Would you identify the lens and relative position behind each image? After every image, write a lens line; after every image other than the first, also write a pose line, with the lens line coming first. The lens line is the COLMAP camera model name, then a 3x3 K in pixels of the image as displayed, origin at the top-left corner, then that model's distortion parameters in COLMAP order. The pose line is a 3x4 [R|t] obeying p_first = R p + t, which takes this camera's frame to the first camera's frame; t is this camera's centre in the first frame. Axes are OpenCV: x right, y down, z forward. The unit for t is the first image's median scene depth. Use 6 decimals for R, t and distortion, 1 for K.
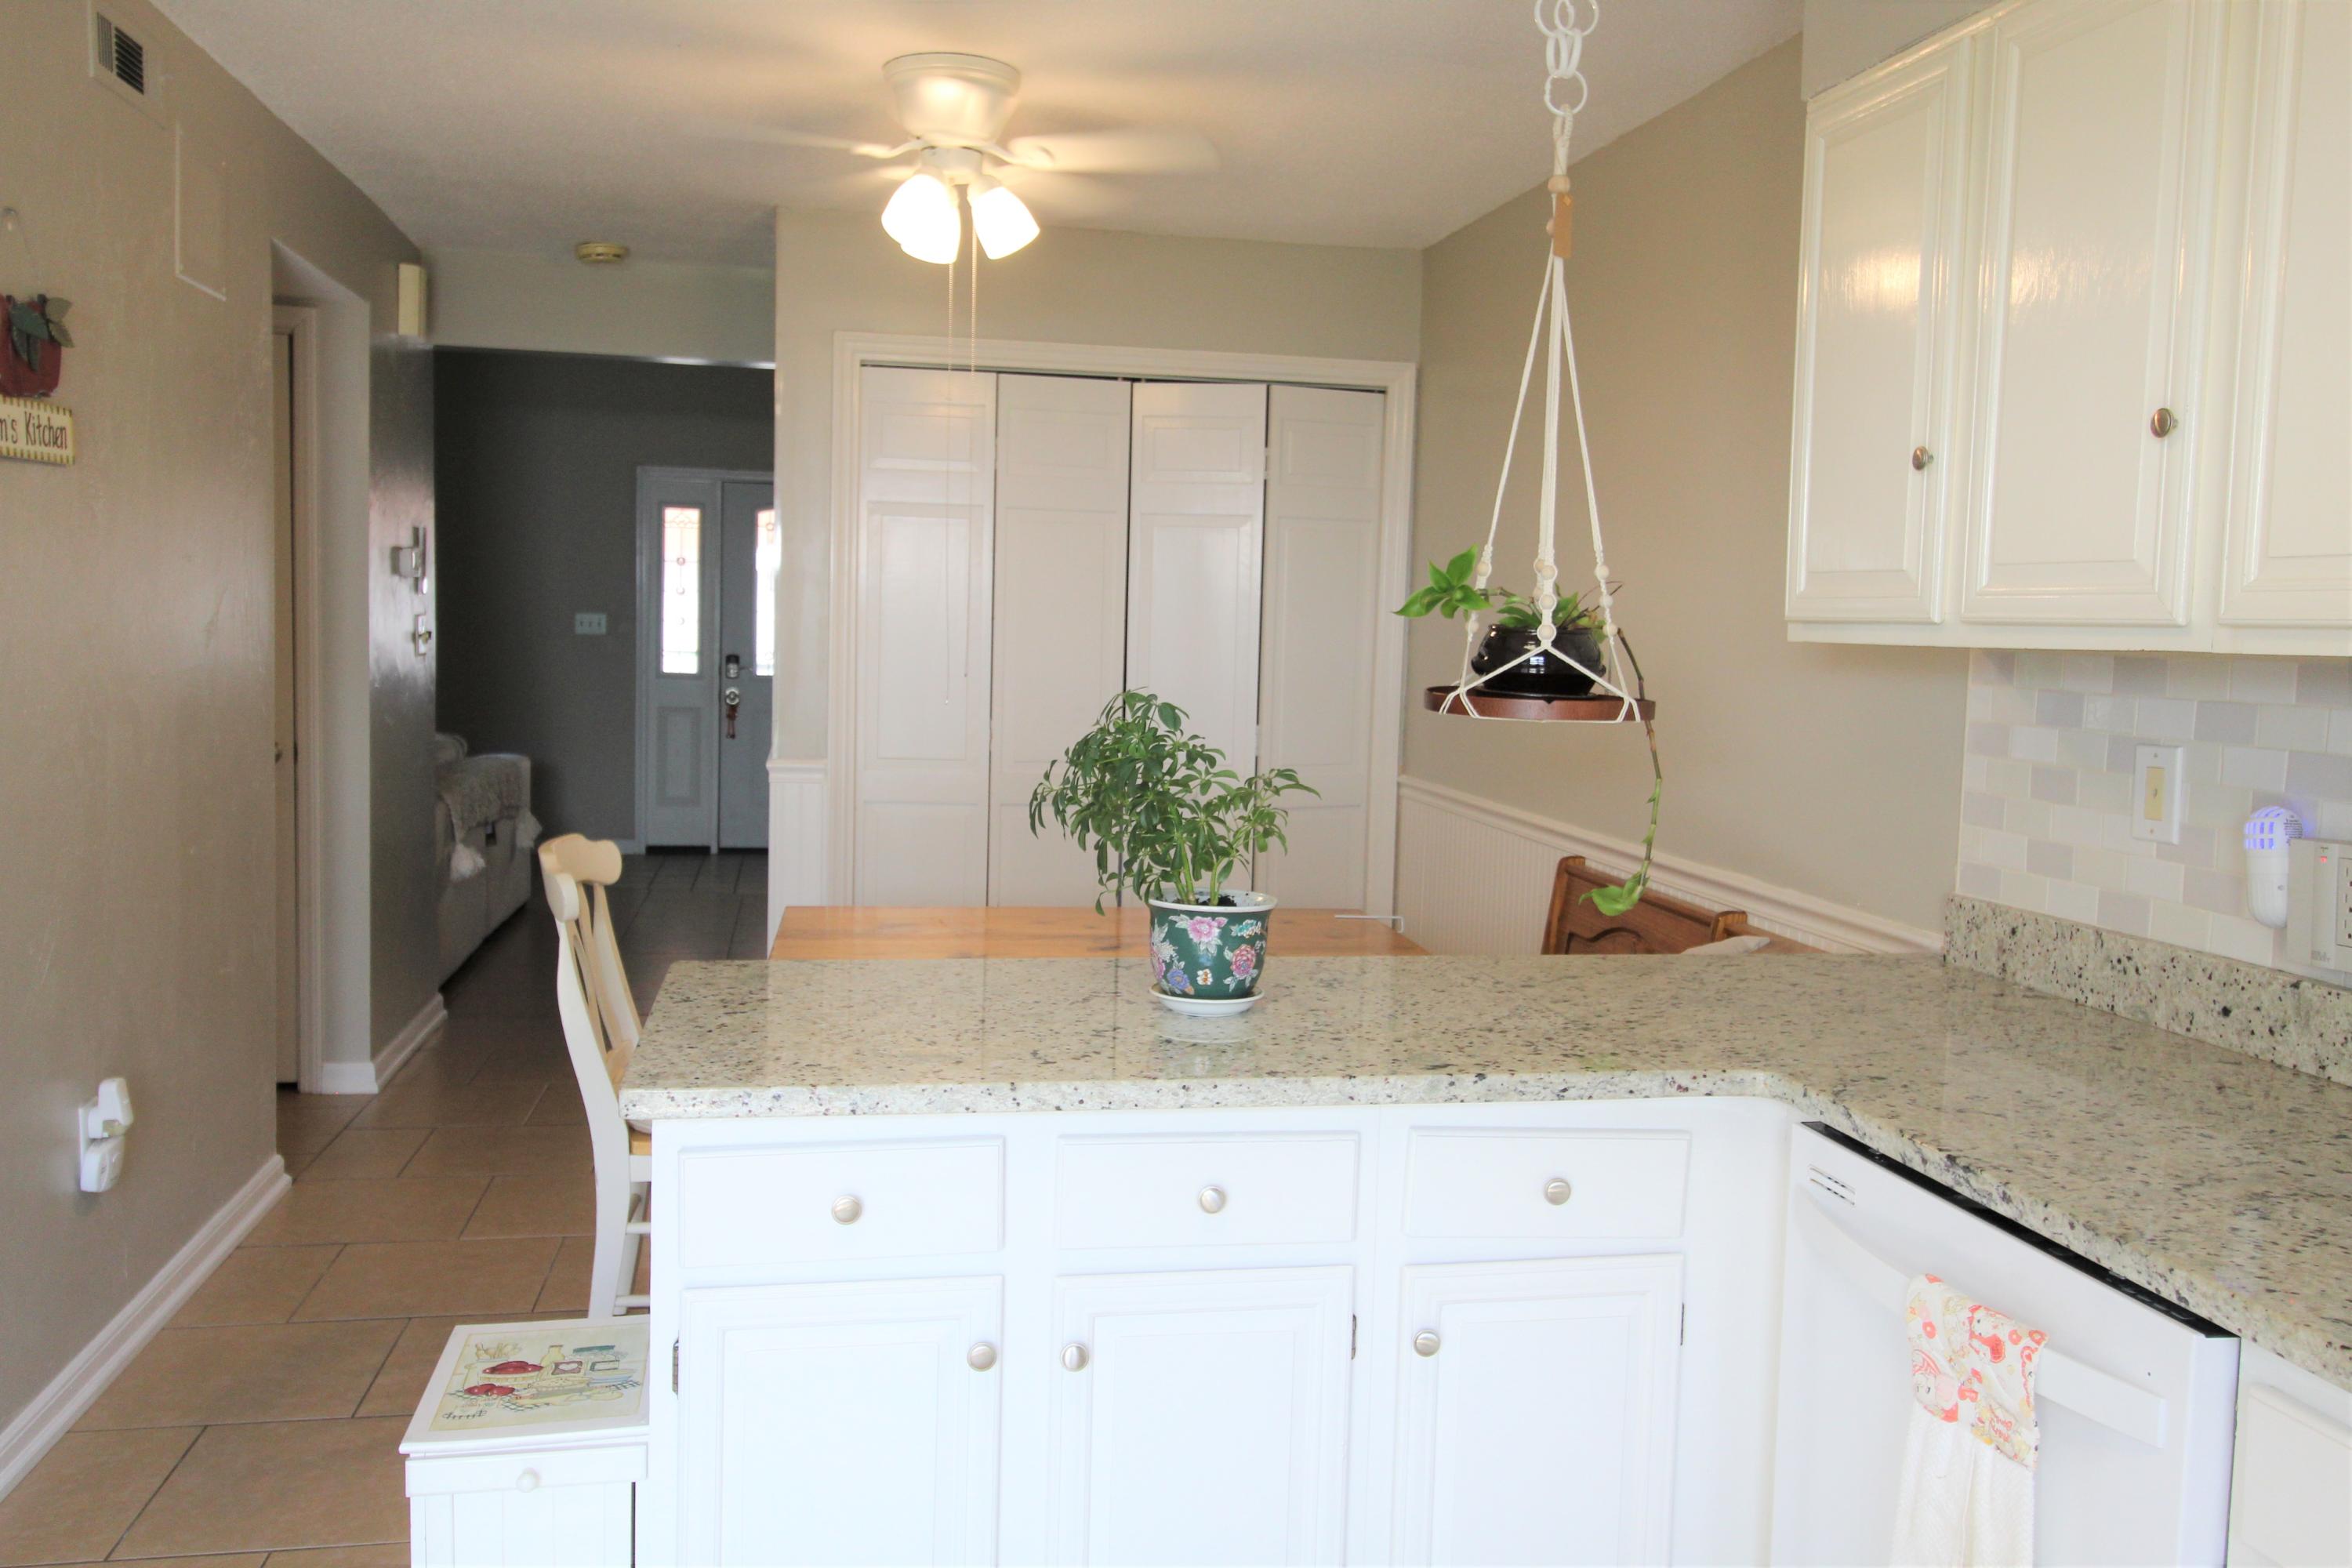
lens RADIAL K [[1853.7, 0, 1176.1], [0, 1853.7, 779.5], [0, 0, 1]] dist [0.015903, -0.011740]
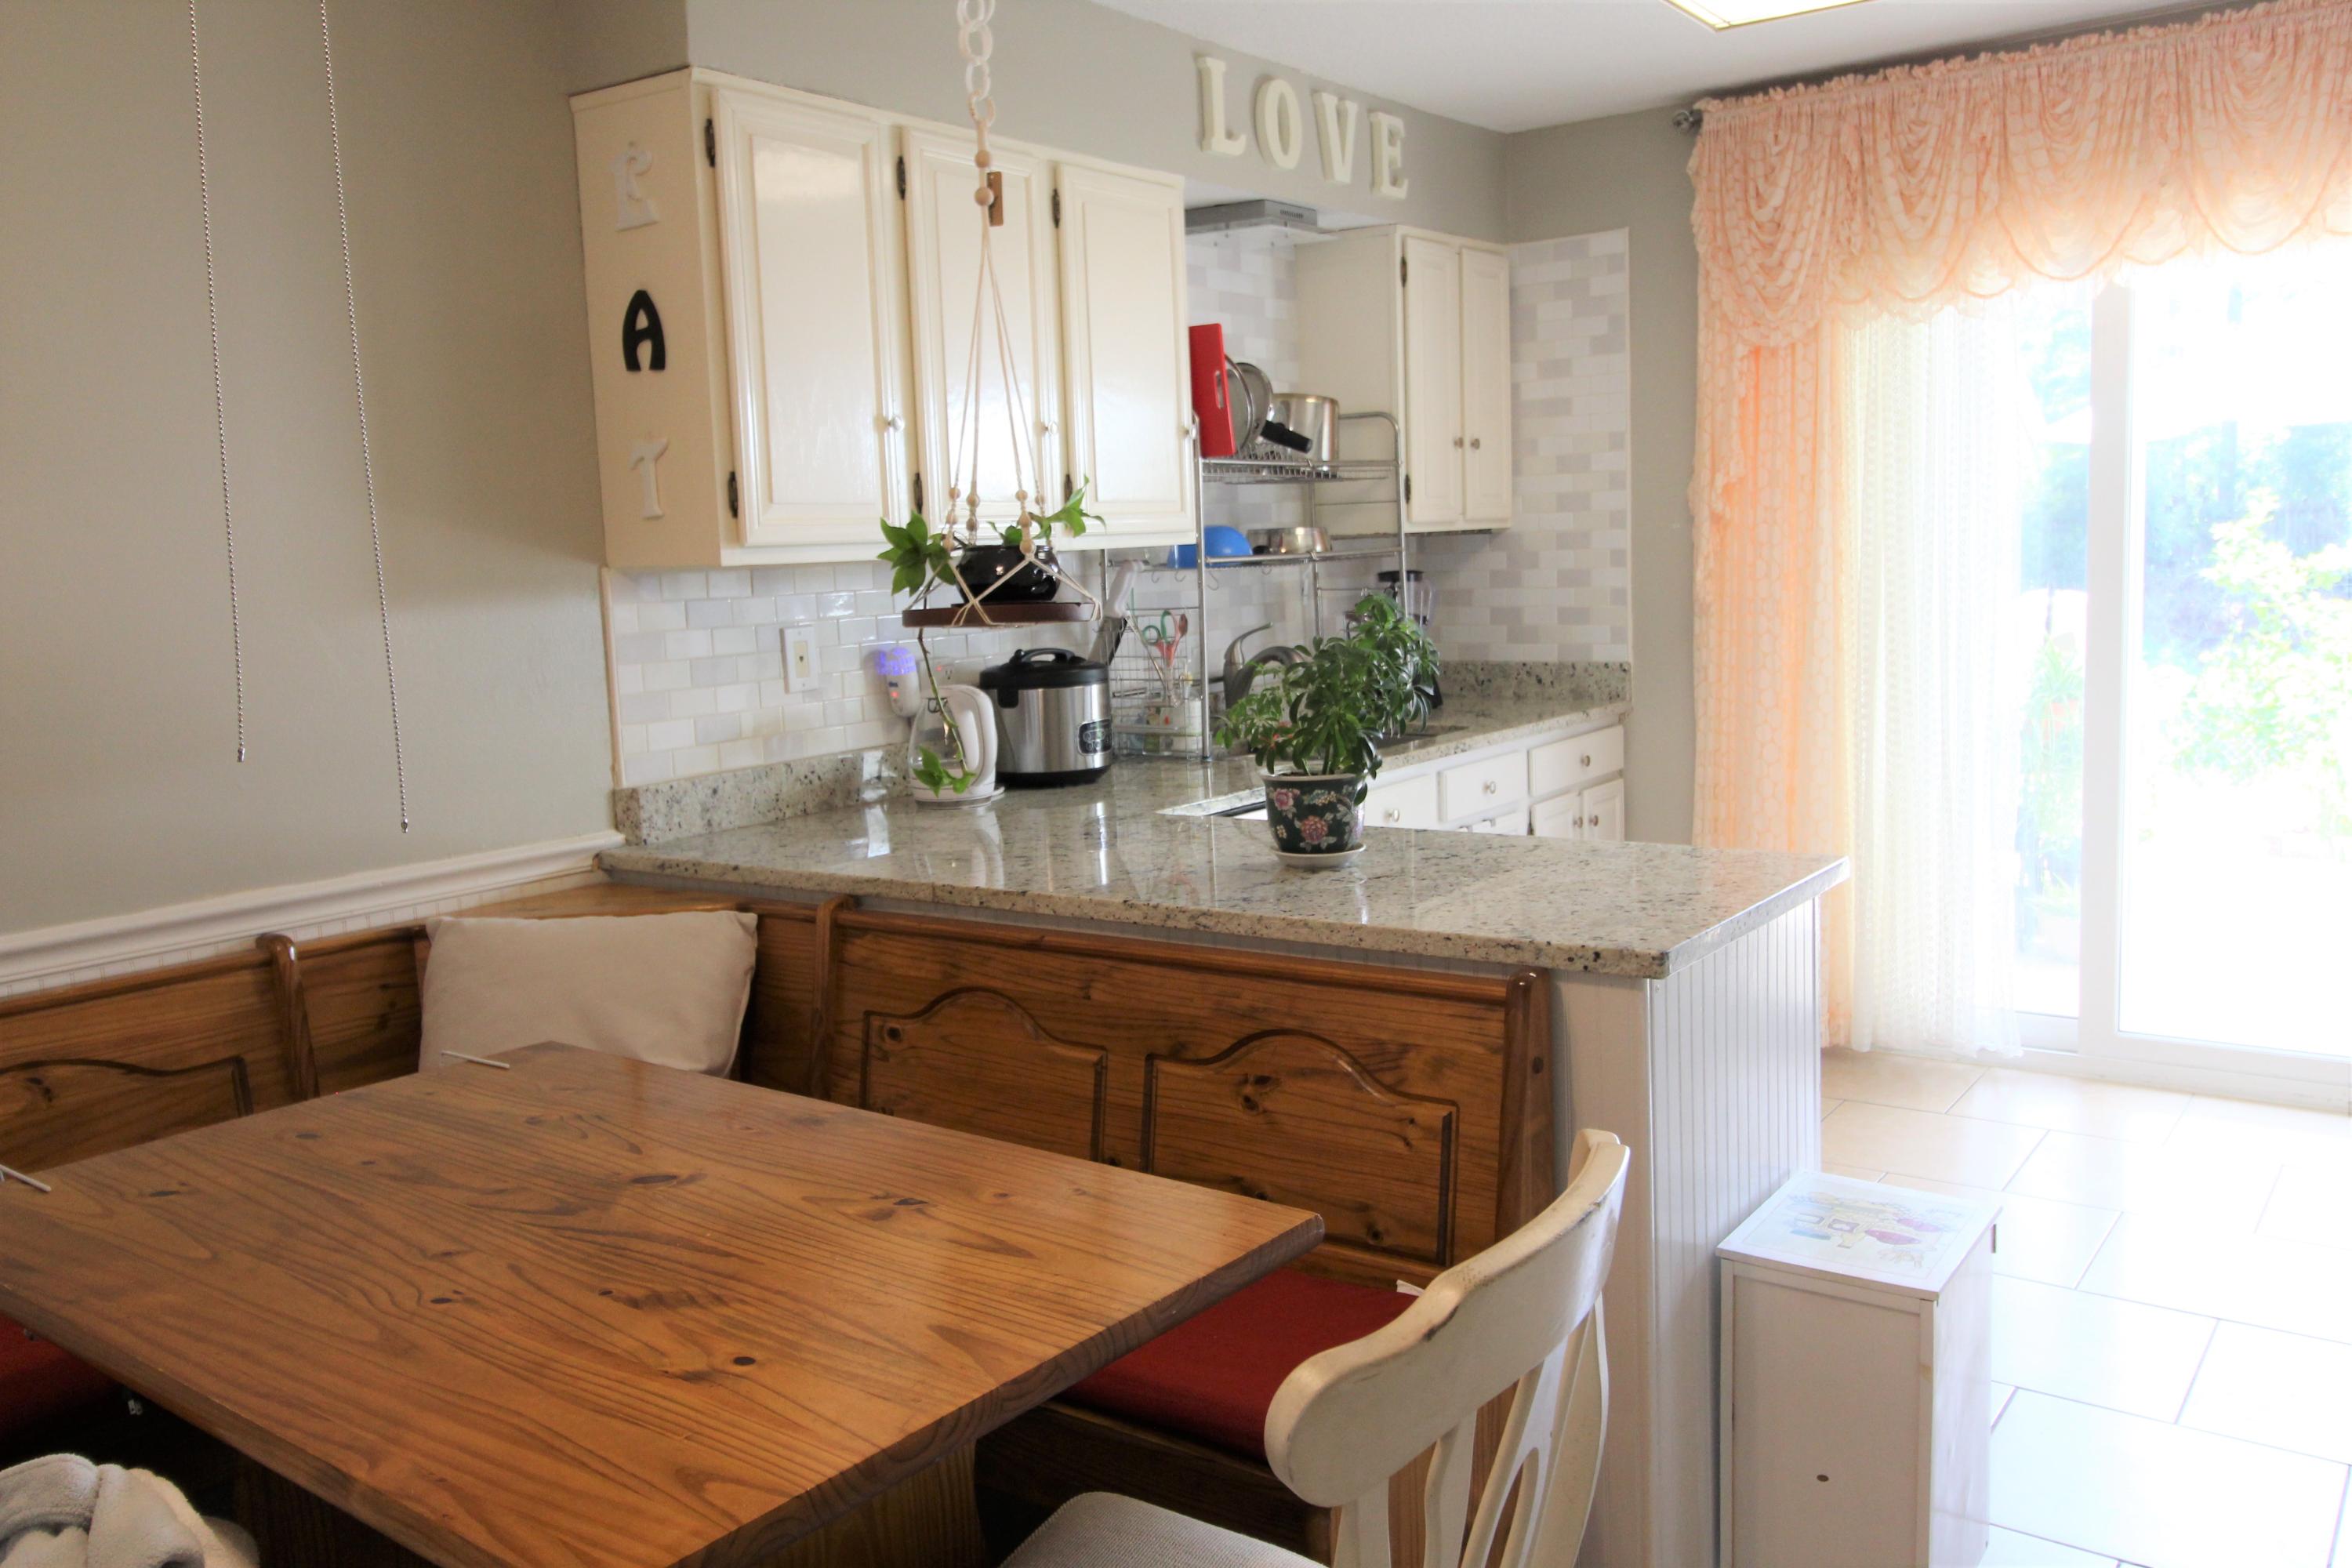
lens RADIAL K [[1853.7, 0, 1168.7], [0, 1853.7, 760.4], [0, 0, 1]] dist [0.015903, -0.011740]
pose [[-0.677274, -0.082356, 0.731107, -0.715551], [0.087761, 0.977577, 0.191419, -0.161404], [-0.730478, 0.193806, -0.654860, 1.676285]]
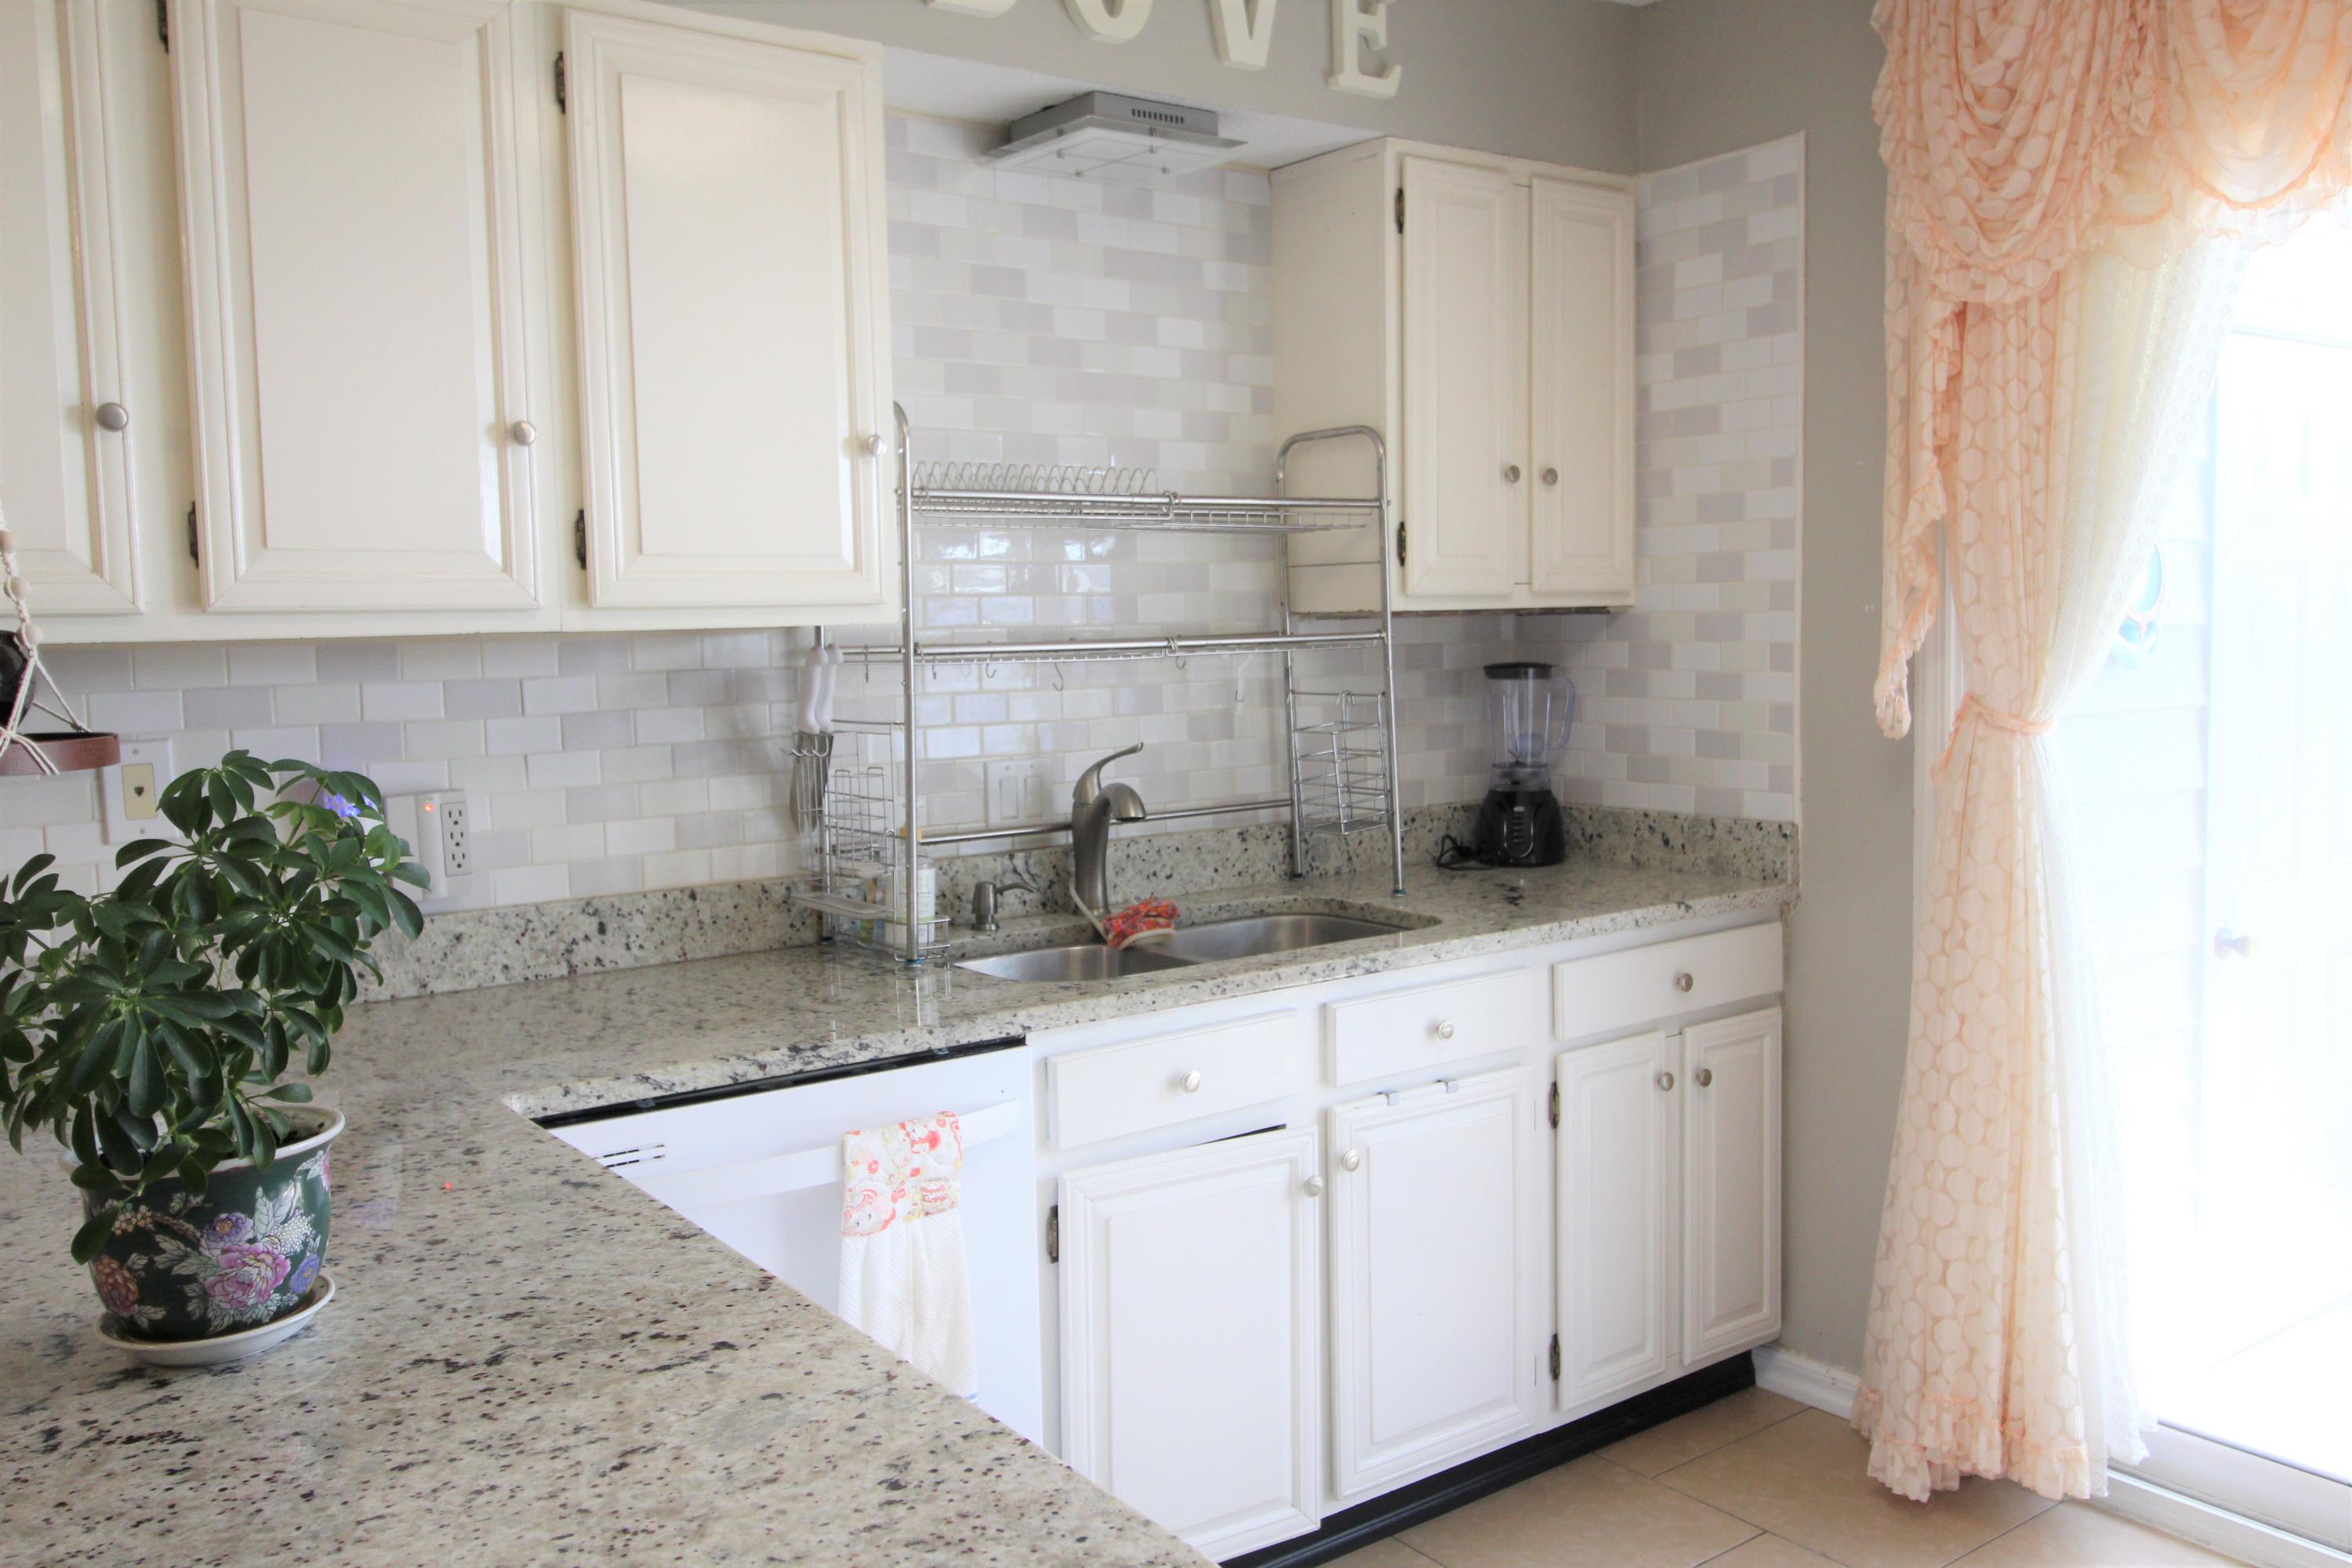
lens RADIAL K [[1853.7, 0, 1172.6], [0, 1853.7, 758.4], [0, 0, 1]] dist [0.015903, -0.011740]
pose [[-0.425871, -0.080727, 0.901175, -0.527314], [0.088909, 0.987457, 0.130473, -0.081921], [-0.900405, 0.135688, -0.413352, 0.867943]]
